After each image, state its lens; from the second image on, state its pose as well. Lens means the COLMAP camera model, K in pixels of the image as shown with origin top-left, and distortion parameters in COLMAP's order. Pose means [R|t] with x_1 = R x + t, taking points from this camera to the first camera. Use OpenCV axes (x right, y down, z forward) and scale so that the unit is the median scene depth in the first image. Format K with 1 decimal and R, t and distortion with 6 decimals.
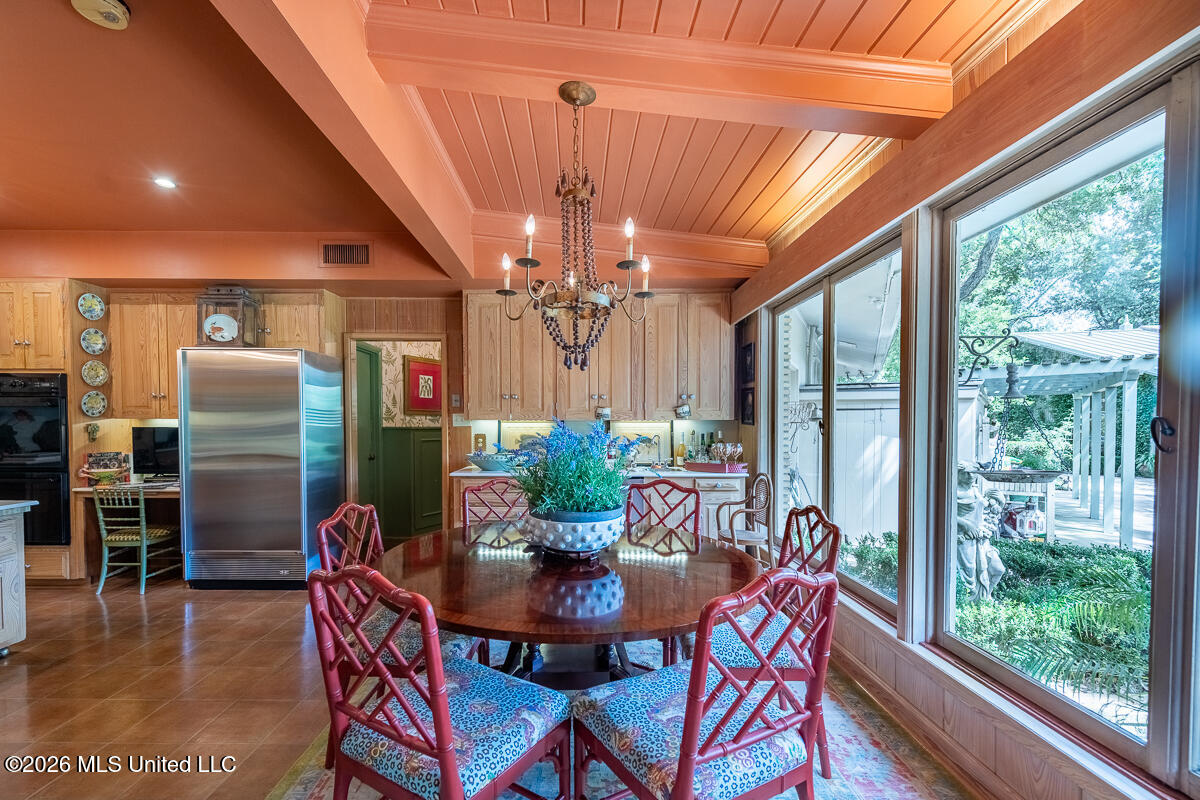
lens RADIAL K [[491.9, 0, 582.6], [0, 491.9, 422.4], [0, 0, 1]] dist [0.002803, -0.000634]
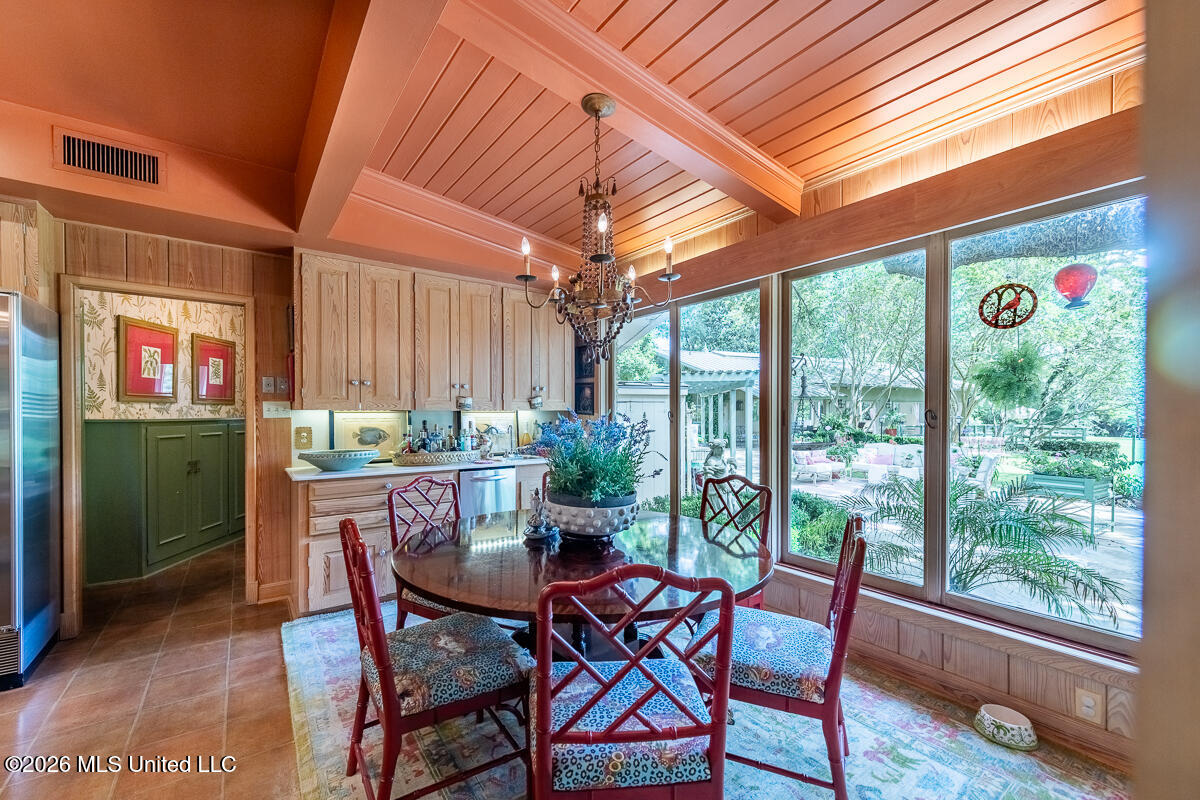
lens RADIAL K [[479.2, 0, 590.6], [0, 479.2, 405.0], [0, 0, 1]] dist [0.004205, -0.000467]
pose [[0.807465, 0.010168, 0.589828, -0.315447], [-0.001136, 0.999876, -0.015681, -0.000616], [-0.589914, 0.011992, 0.807377, 0.089325]]
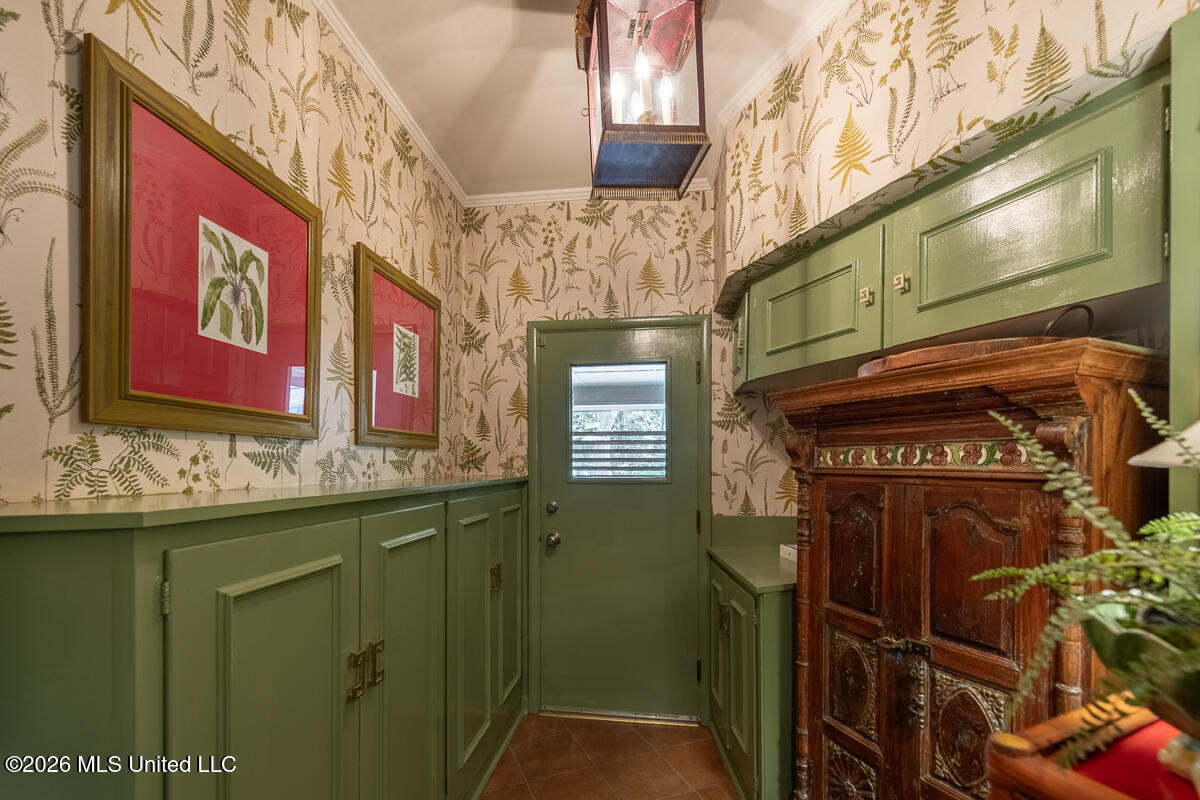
lens RADIAL K [[479.2, 0, 582.7], [0, 479.2, 458.2], [0, 0, 1]] dist [0.004205, -0.000467]
pose [[0.918598, 0.011246, 0.395033, -0.390686], [-0.007610, 0.999913, -0.010770, -0.005202], [-0.395120, 0.006888, 0.918604, 1.127380]]
